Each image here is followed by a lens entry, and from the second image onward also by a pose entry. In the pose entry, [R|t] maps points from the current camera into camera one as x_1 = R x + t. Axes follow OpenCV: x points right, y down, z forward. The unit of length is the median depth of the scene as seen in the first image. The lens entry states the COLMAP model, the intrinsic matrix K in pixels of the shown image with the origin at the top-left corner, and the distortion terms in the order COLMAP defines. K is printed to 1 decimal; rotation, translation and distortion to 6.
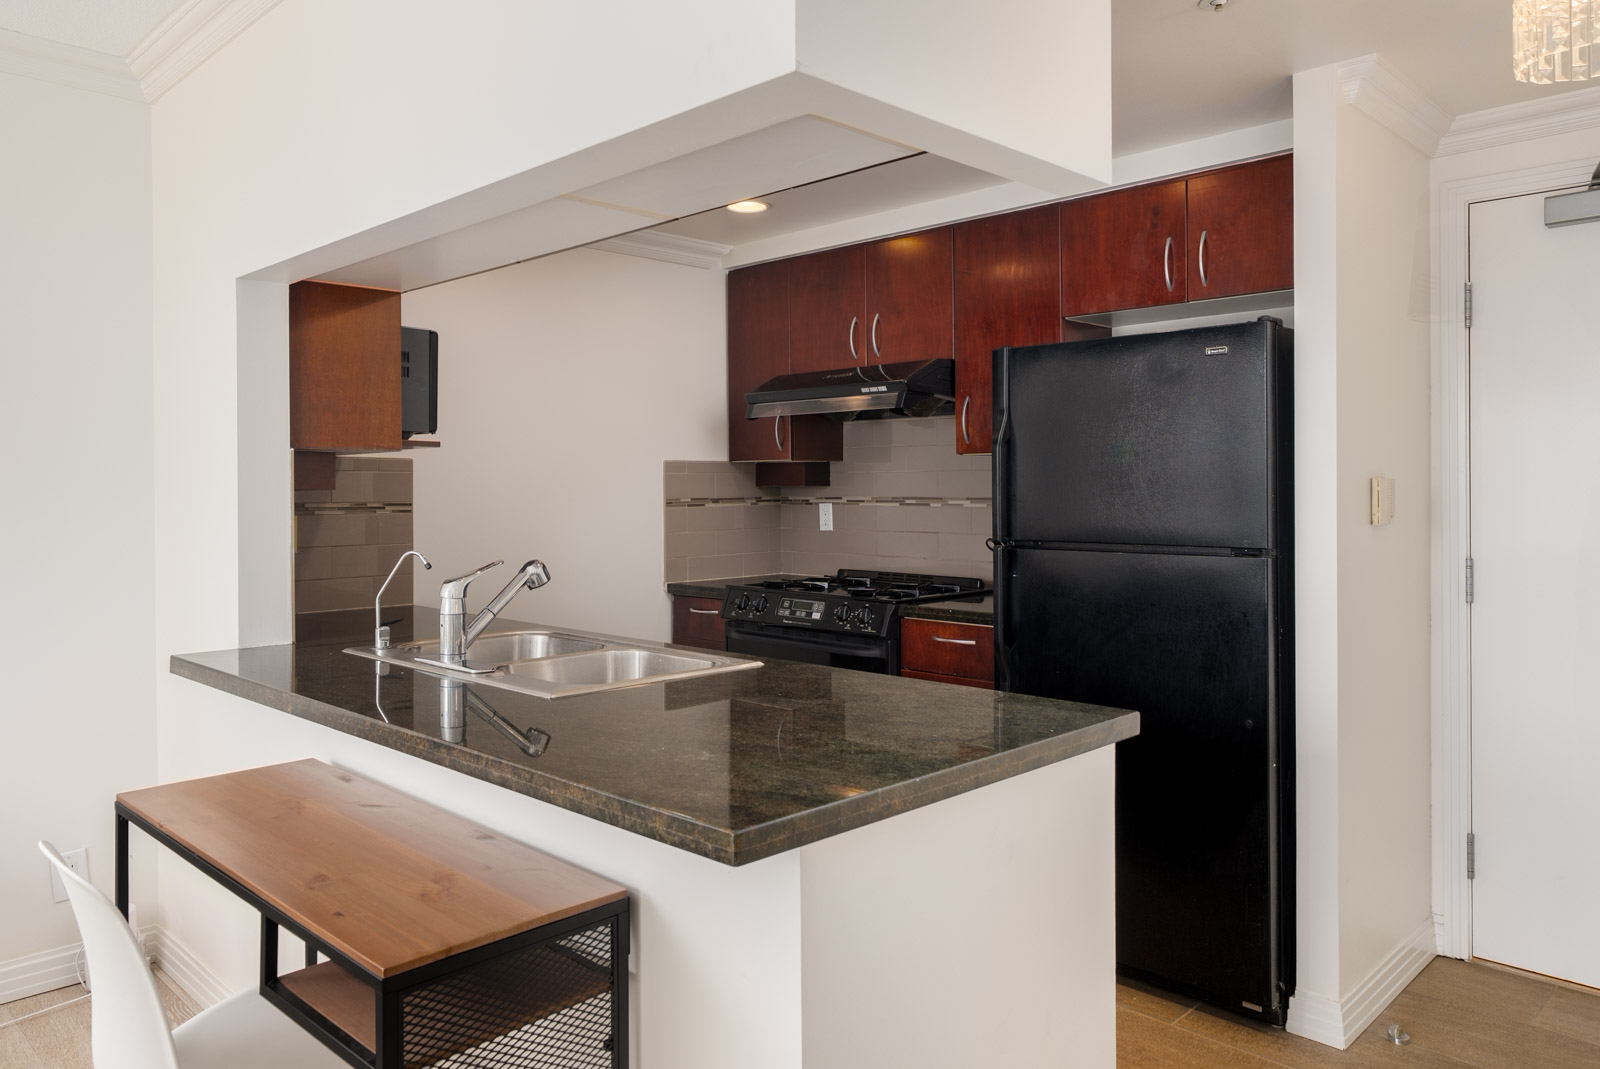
lens RADIAL K [[1124.4, 0, 747.2], [0, 1124.4, 485.7], [0, 0, 1]] dist [-0.000381, 0.002429]
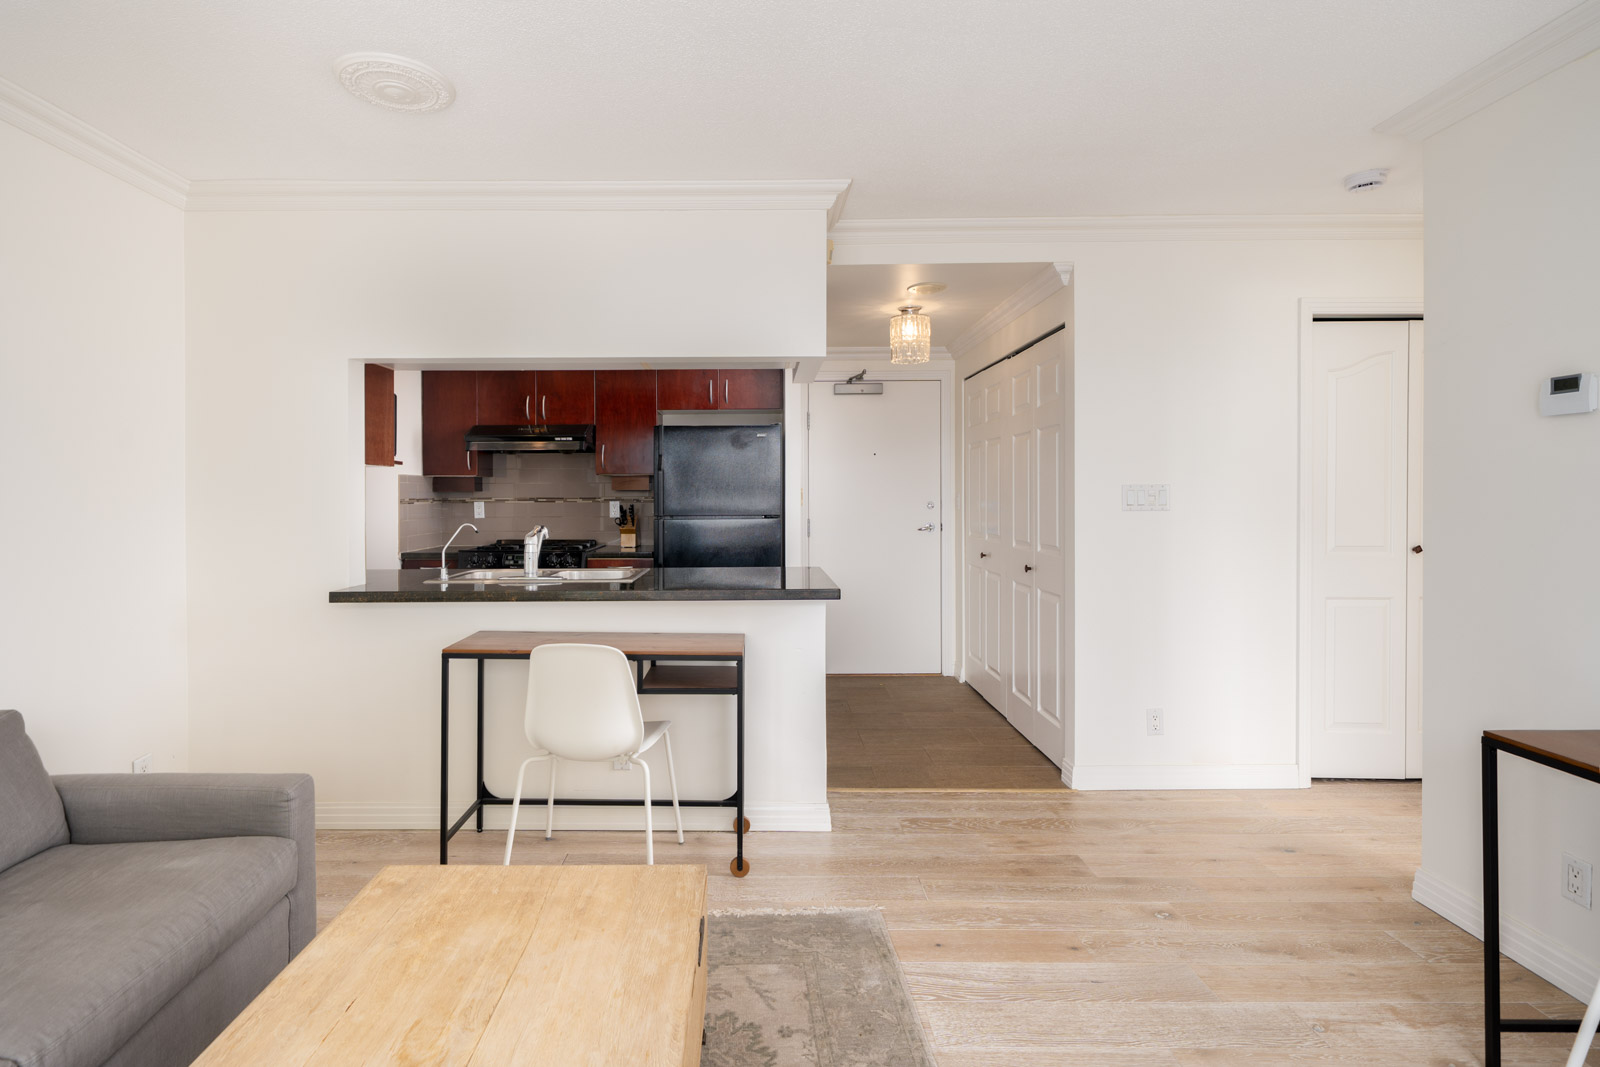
lens RADIAL K [[807.1, 0, 754.6], [0, 807.1, 495.4], [0, 0, 1]] dist [0.000900, 0.000647]
pose [[0.698173, 0.001320, 0.715928, -0.618619], [0.000962, 0.999996, -0.002782, 0.012033], [-0.715928, 0.002631, 0.698169, -0.160853]]
